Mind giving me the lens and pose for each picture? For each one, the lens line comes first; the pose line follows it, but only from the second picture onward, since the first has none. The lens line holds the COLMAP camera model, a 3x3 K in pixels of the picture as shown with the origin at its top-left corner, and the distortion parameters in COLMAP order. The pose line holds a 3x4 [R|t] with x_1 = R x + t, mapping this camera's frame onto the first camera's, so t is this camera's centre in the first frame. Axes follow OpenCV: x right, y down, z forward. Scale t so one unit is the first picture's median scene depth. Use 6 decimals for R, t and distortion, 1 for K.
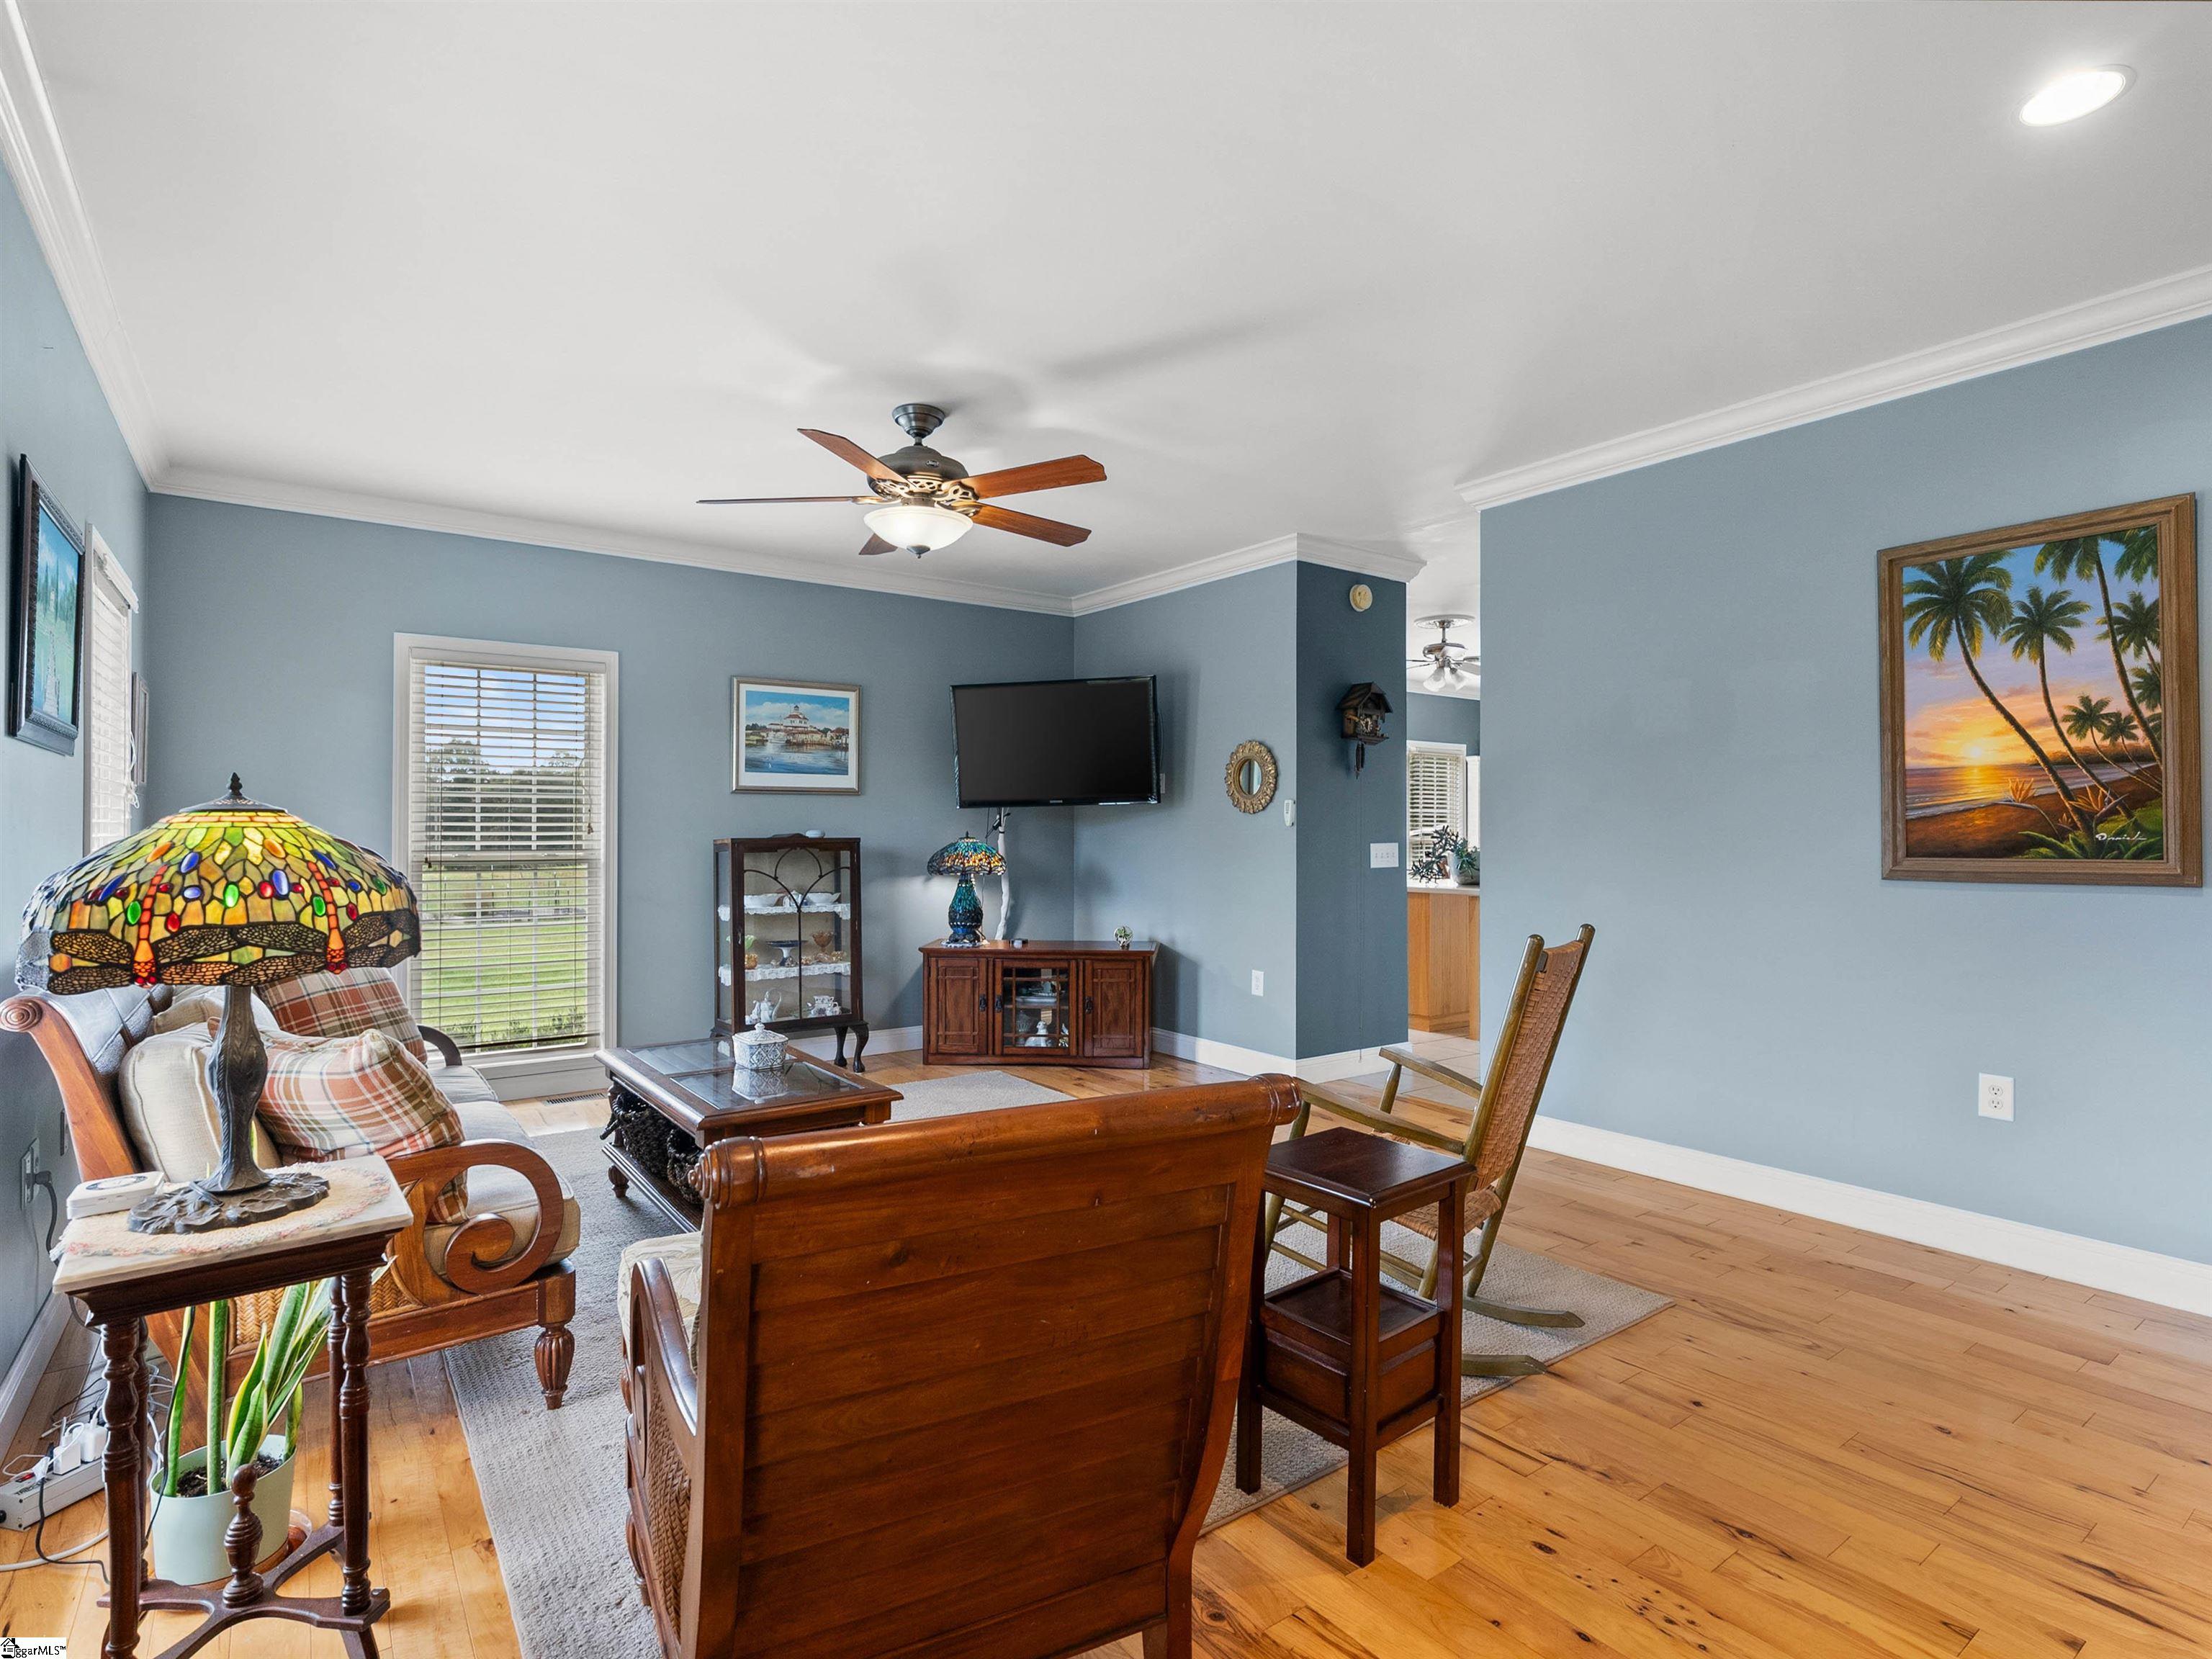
lens RADIAL K [[1123.5, 0, 1109.9], [0, 1123.5, 828.1], [0, 0, 1]] dist [-0.014287, 0.004346]
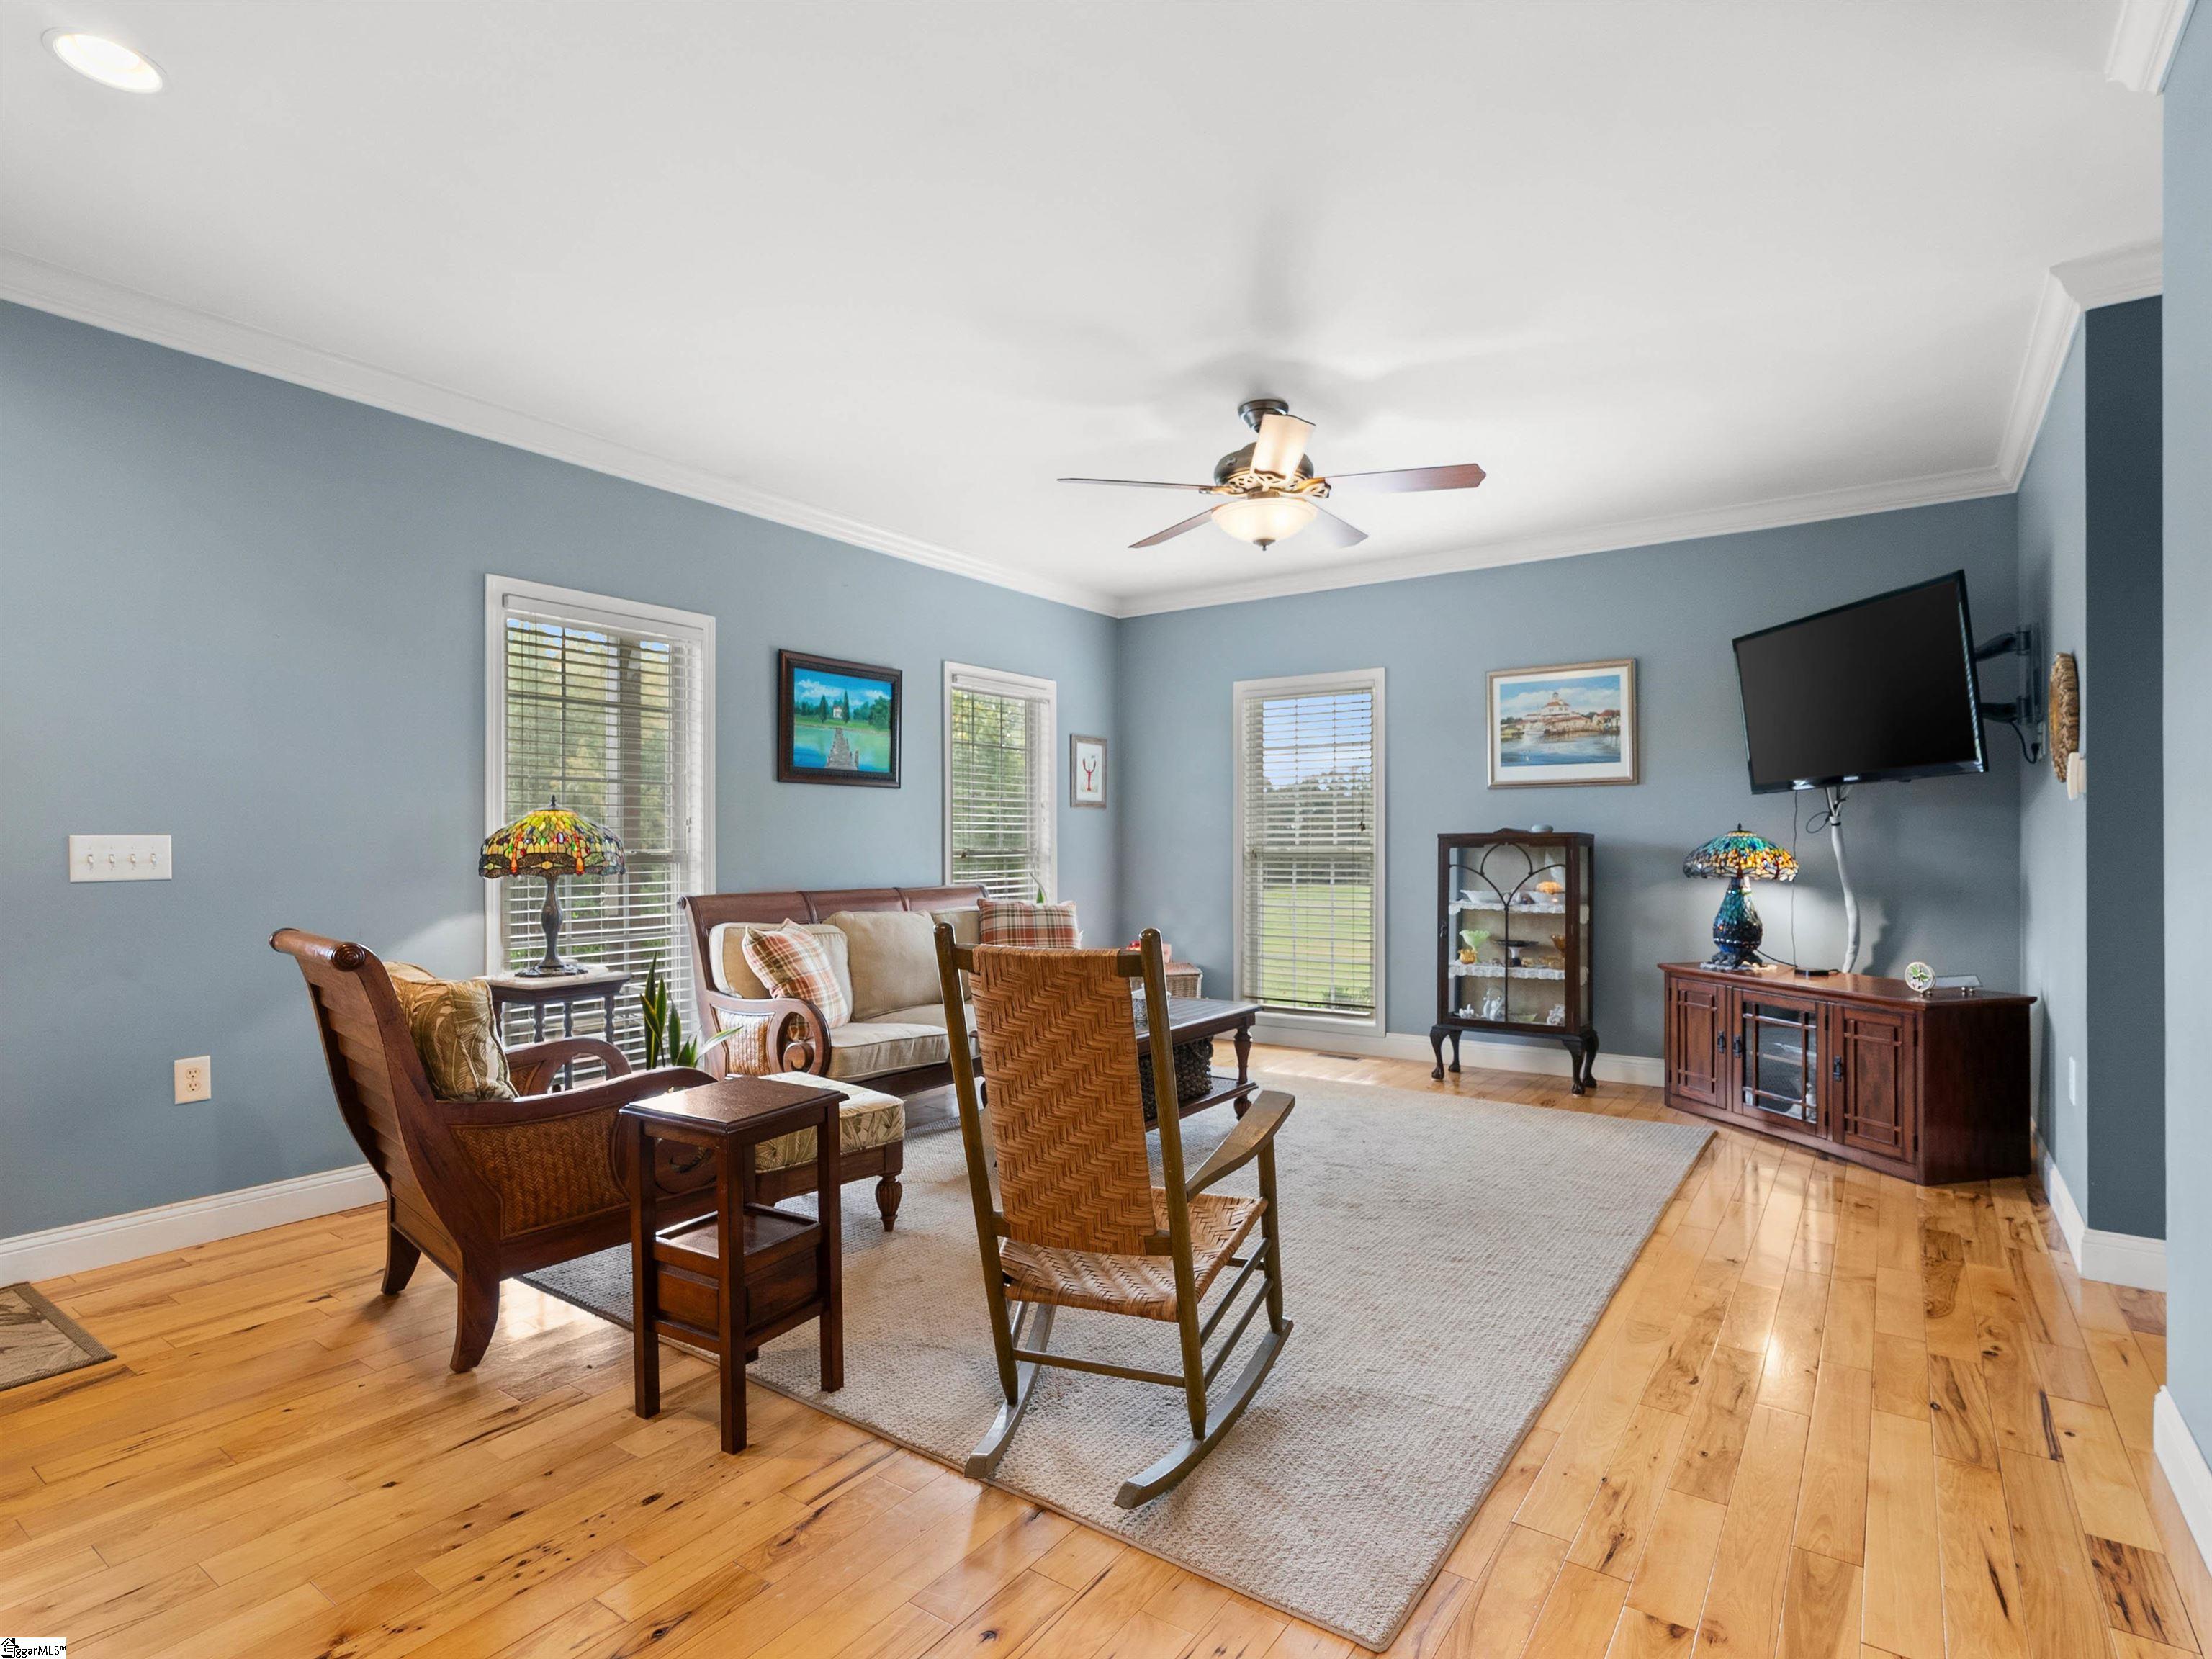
lens RADIAL K [[1123.5, 0, 1110.0], [0, 1123.5, 836.6], [0, 0, 1]] dist [-0.014287, 0.004346]
pose [[0.325224, -0.007740, -0.945605, 0.484607], [0.002434, 0.999970, -0.007348, 0.017164], [0.945634, 0.000088, 0.325233, 0.346598]]
